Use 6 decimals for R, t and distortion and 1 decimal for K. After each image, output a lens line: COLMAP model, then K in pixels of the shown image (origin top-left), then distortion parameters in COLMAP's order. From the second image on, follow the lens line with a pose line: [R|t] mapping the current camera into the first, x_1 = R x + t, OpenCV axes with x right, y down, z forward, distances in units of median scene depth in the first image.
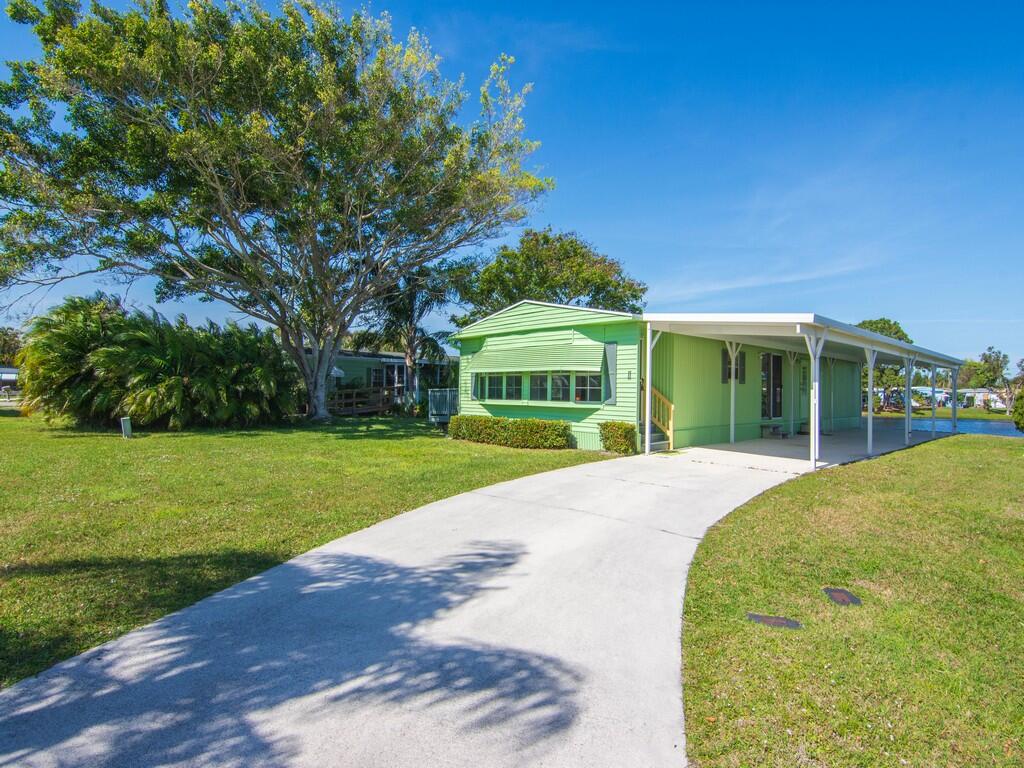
lens RADIAL K [[527.9, 0, 517.4], [0, 527.9, 393.8], [0, 0, 1]] dist [-0.007221, -0.000634]
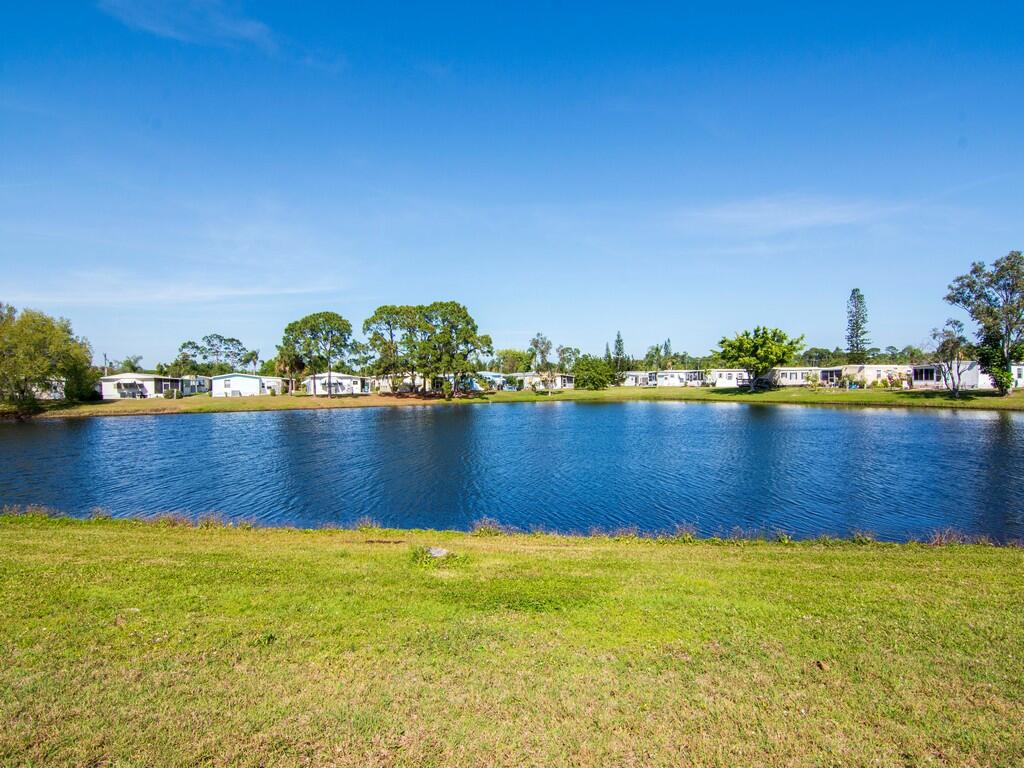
lens RADIAL K [[494.9, 0, 514.9], [0, 494.9, 386.1], [0, 0, 1]] dist [-0.003800, -0.013068]
pose [[0.744568, -0.033095, 0.666726, 1.002113], [0.028617, 0.999435, 0.017653, -0.001874], [-0.666933, 0.005936, 0.745094, 1.446958]]
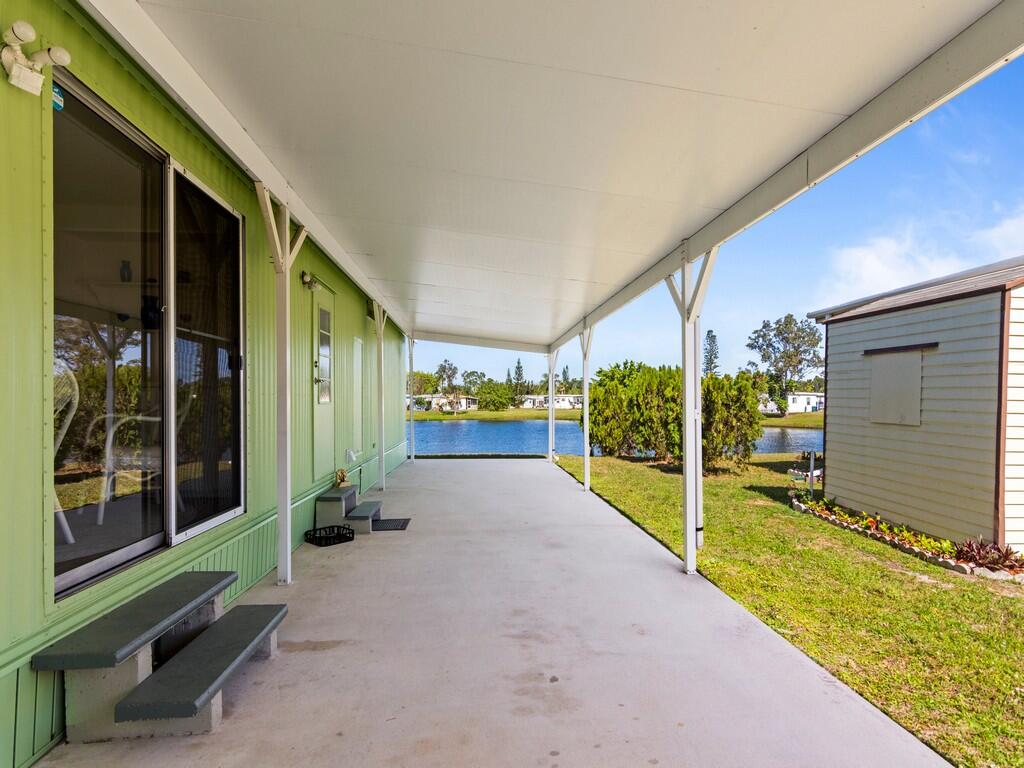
lens RADIAL K [[498.7, 0, 513.3], [0, 498.7, 386.0], [0, 0, 1]] dist [-0.000275, 0.001181]
pose [[0.611337, 0.011434, 0.791288, 0.479143], [0.012435, 0.999633, -0.024051, 0.004157], [-0.791273, 0.024543, 0.610970, 0.910764]]
